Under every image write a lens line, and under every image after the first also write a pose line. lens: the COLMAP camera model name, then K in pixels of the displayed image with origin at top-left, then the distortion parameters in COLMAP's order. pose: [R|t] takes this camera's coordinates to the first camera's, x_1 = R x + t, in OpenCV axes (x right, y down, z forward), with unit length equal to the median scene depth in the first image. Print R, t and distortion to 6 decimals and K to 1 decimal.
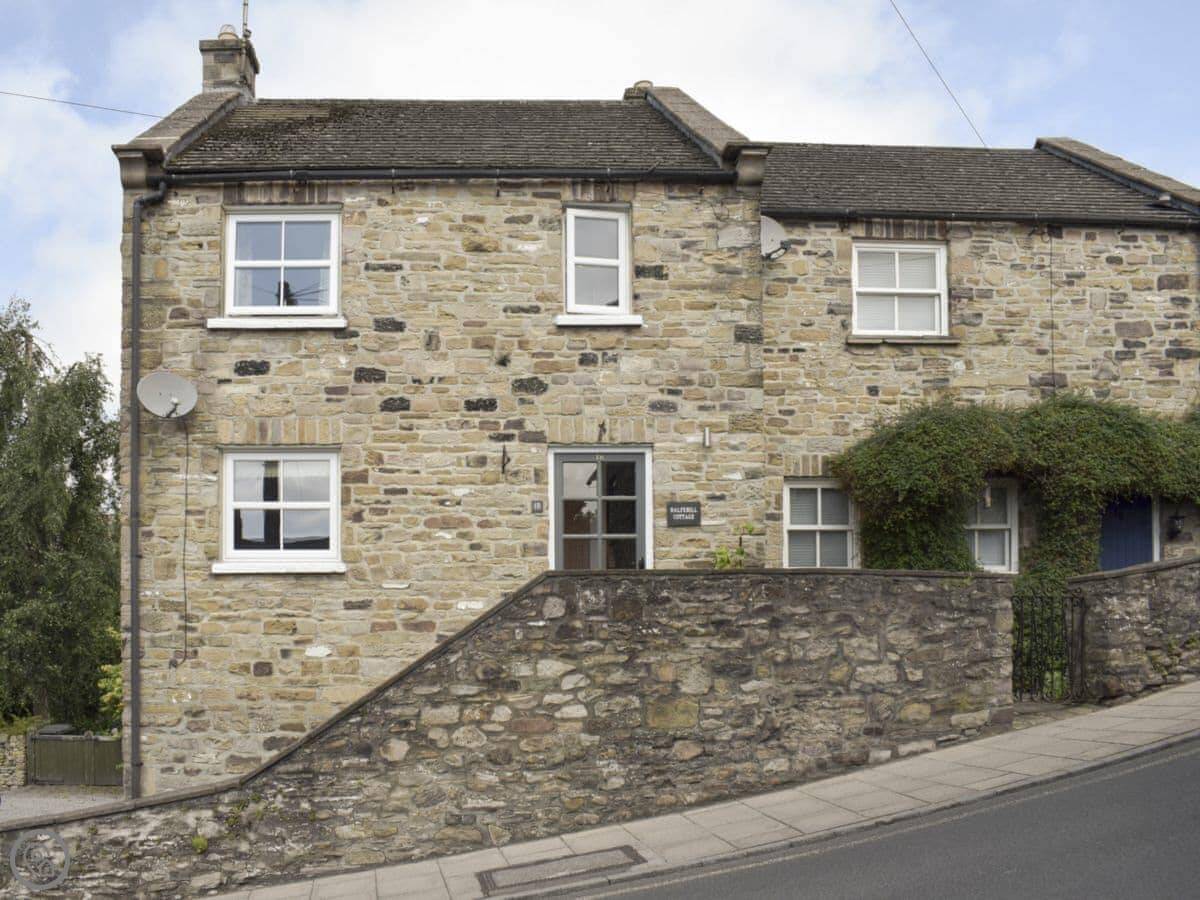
lens RADIAL K [[1111.1, 0, 600.1], [0, 1111.1, 493.2], [0, 0, 1]] dist [-0.094945, 0.001717]
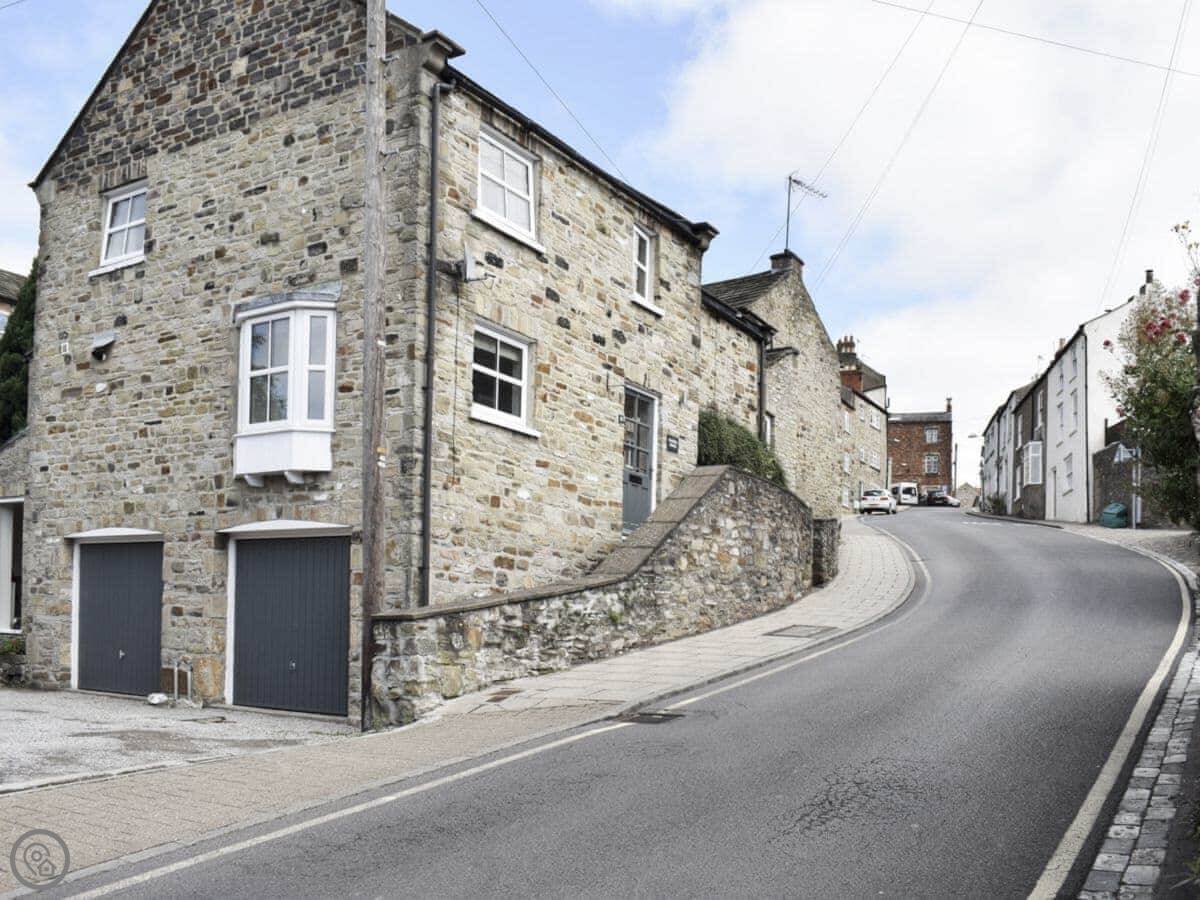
lens RADIAL K [[1097.9, 0, 600.0], [0, 1097.9, 450.0], [0, 0, 1]] dist [-0.119687, 0.001208]
pose [[0.570575, 0.187518, 0.799551, -1.246586], [-0.157115, 0.980524, -0.117842, 0.231124], [-0.806076, -0.058384, 0.588924, 0.178121]]
